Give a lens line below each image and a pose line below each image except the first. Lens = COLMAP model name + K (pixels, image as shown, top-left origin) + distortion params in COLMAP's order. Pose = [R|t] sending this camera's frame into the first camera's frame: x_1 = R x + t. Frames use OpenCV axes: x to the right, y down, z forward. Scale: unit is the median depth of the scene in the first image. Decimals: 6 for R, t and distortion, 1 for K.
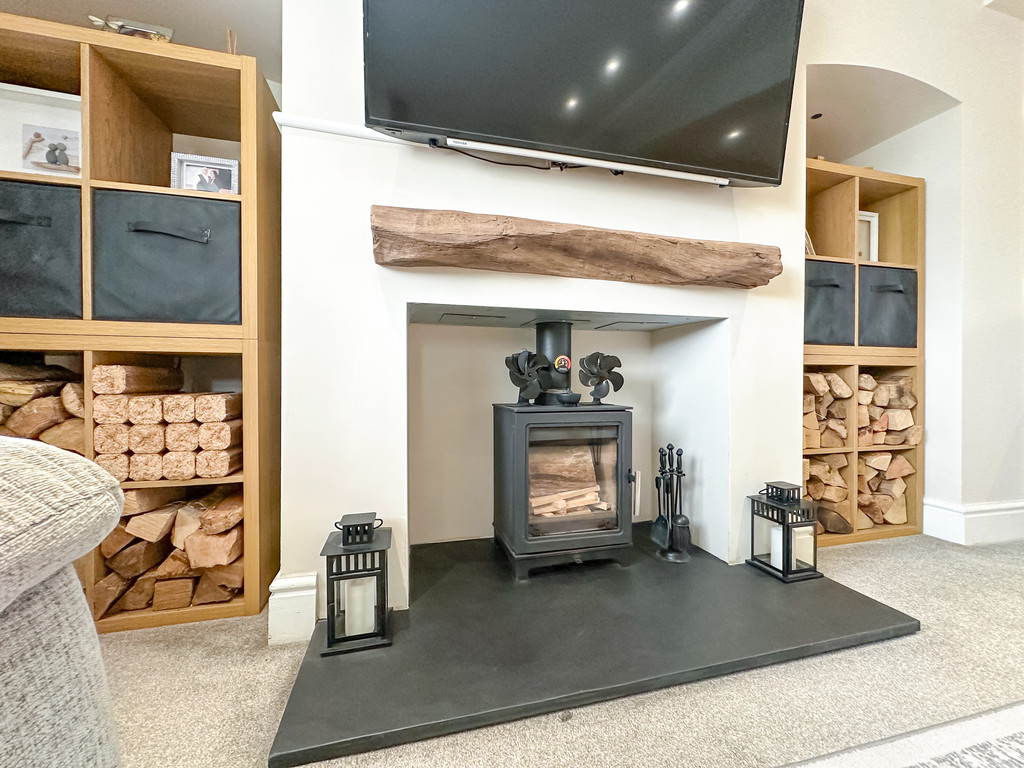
lens RADIAL K [[408.1, 0, 512.0], [0, 408.1, 384.0], [0, 0, 1]] dist [-0.003639, -0.000247]
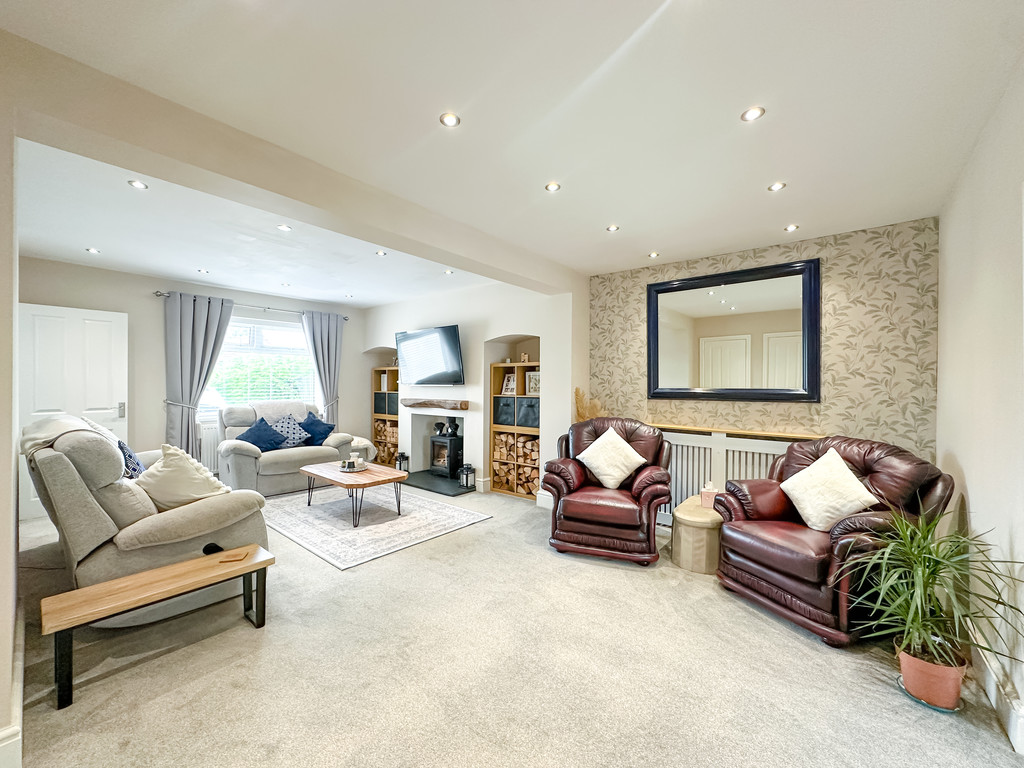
lens RADIAL K [[404.1, 0, 512.0], [0, 404.1, 384.0], [0, 0, 1]] dist [-0.001059, -0.000078]
pose [[0.589938, -0.001166, -0.807447, 3.187884], [-0.015281, 0.999804, -0.012608, -0.360143], [0.807304, 0.019776, 0.589805, -0.695376]]
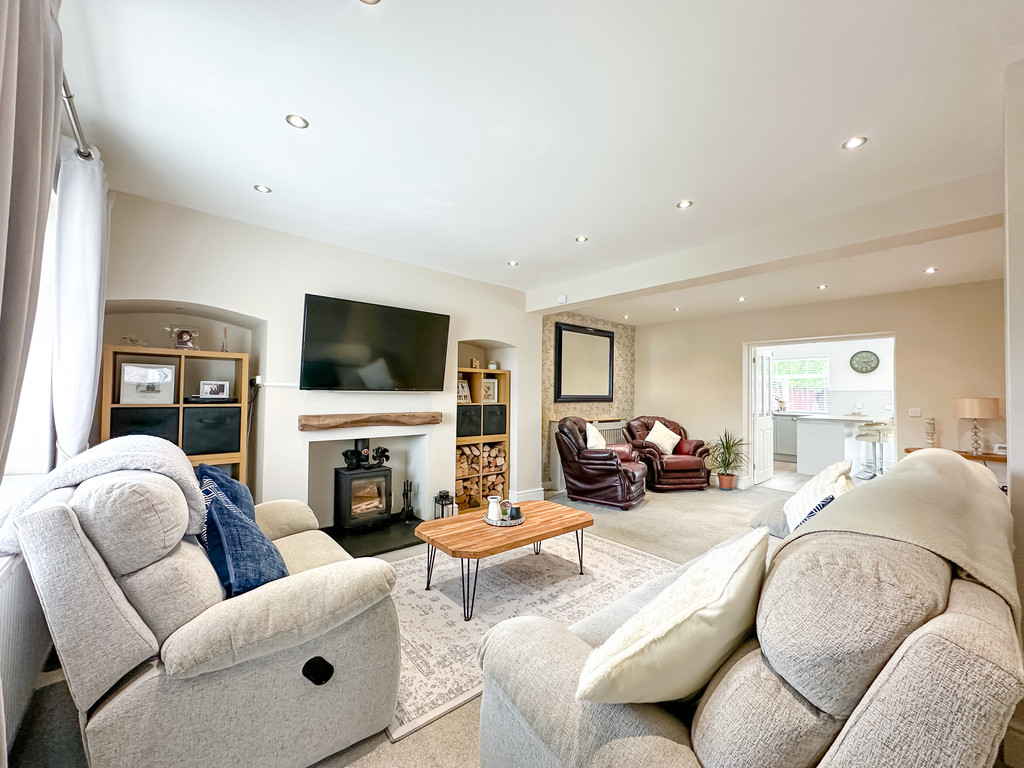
lens RADIAL K [[408.1, 0, 512.0], [0, 408.1, 384.0], [0, 0, 1]] dist [-0.003639, -0.000247]
pose [[0.896944, 0.019146, 0.441730, -0.171785], [-0.006691, 0.999535, -0.029737, -0.366520], [-0.442094, 0.023717, 0.896655, -1.546603]]
